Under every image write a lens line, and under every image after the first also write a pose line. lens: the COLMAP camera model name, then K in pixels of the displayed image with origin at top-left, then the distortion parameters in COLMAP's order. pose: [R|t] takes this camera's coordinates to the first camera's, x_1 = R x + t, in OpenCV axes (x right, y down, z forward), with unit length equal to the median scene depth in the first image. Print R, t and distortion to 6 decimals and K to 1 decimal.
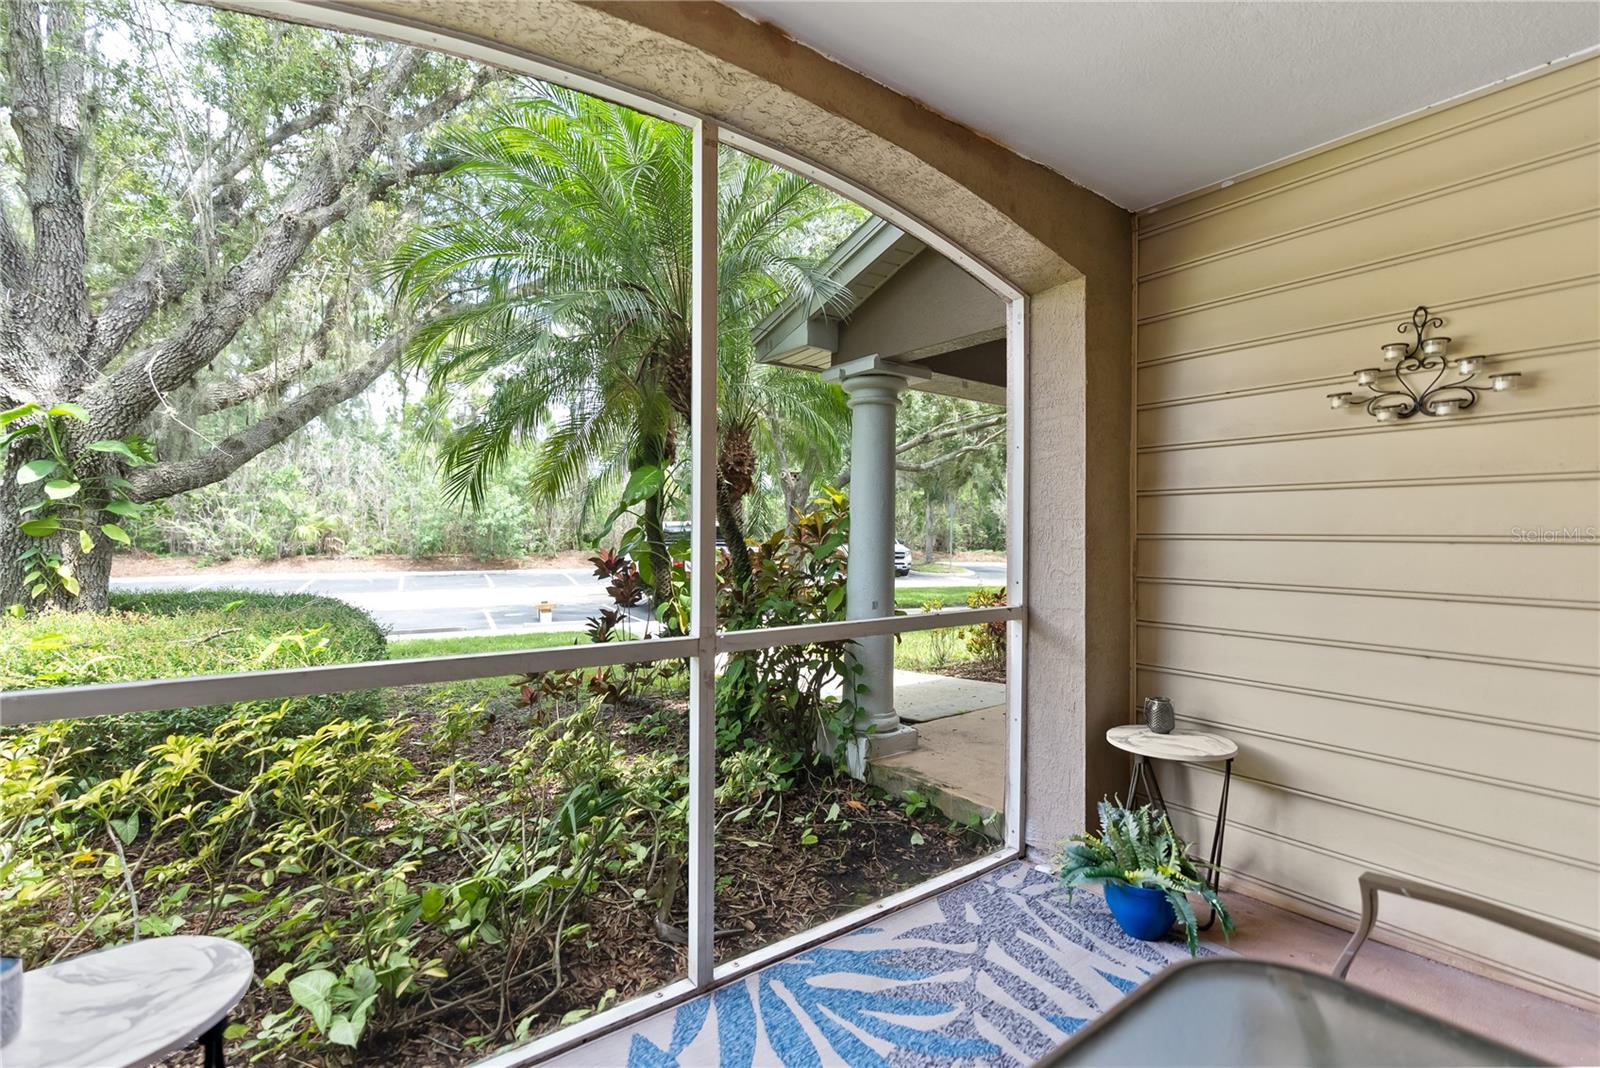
lens RADIAL K [[726.6, 0, 800.0], [0, 726.6, 534.0], [0, 0, 1]] dist [-0.001911, -0.000245]
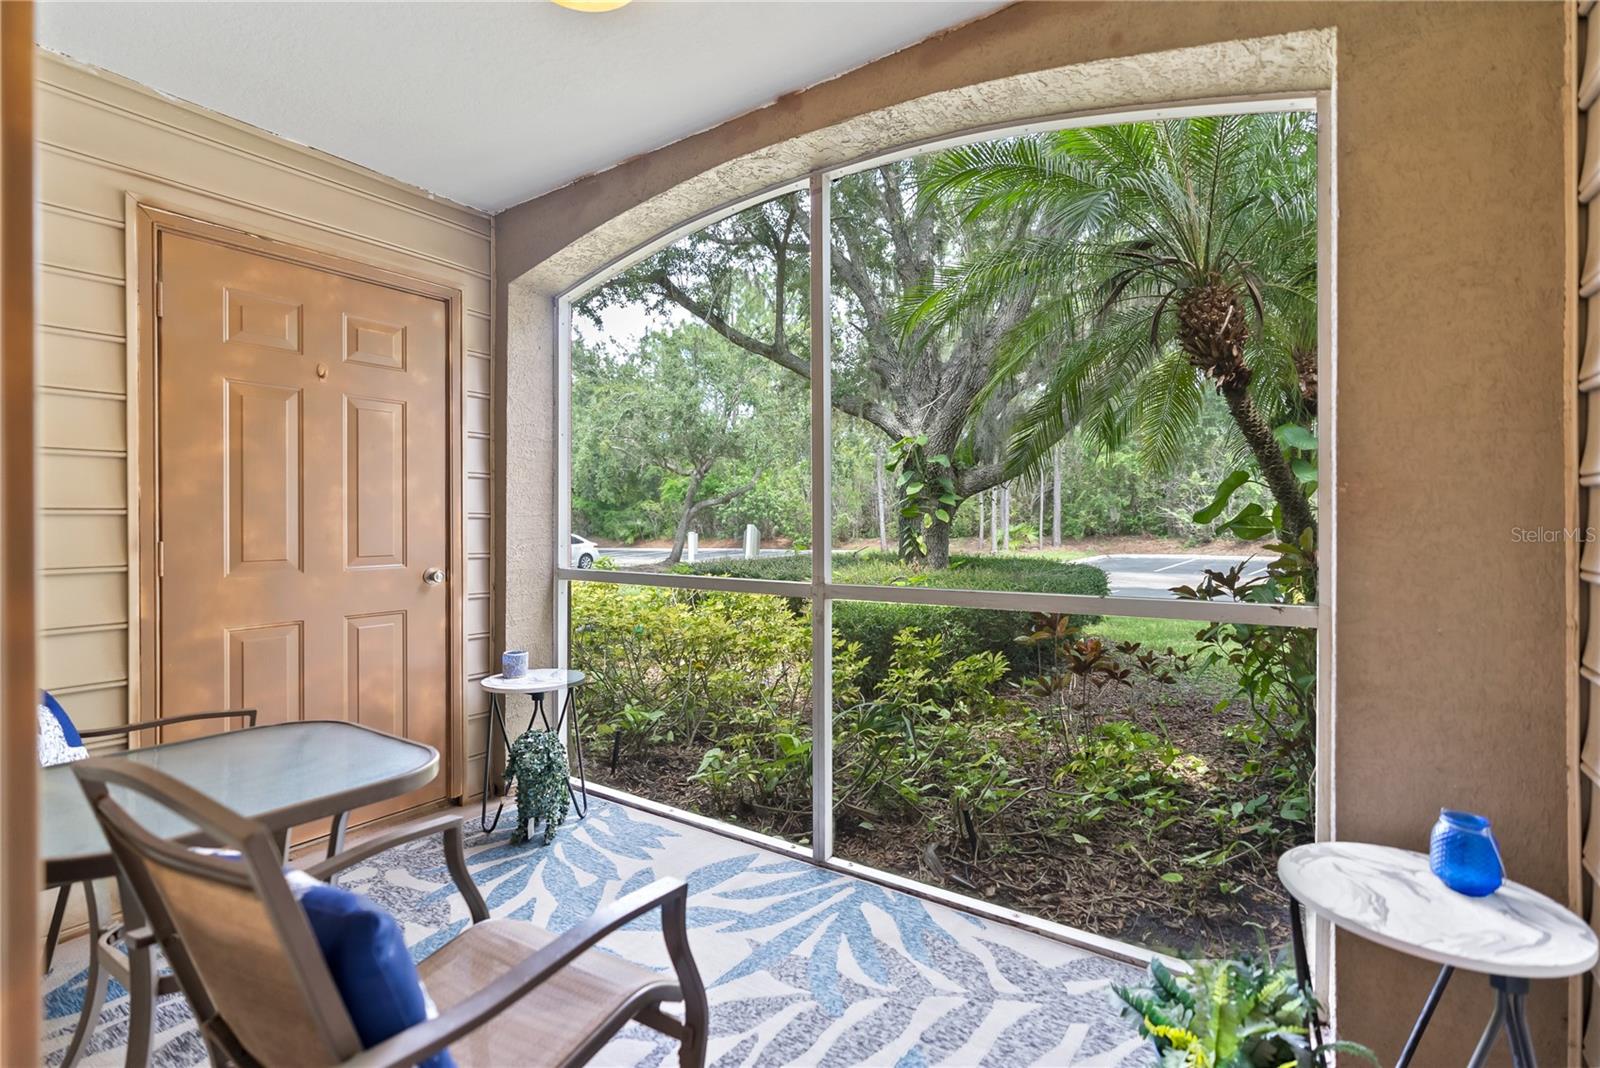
lens RADIAL K [[736.8, 0, 799.9], [0, 736.8, 522.9], [0, 0, 1]] dist [0.000017, 0.000090]
pose [[0.319389, -0.004030, -0.947615, 0.565143], [0.008611, 0.999962, -0.001350, 0.018476], [0.947584, -0.007729, 0.319412, 0.296106]]
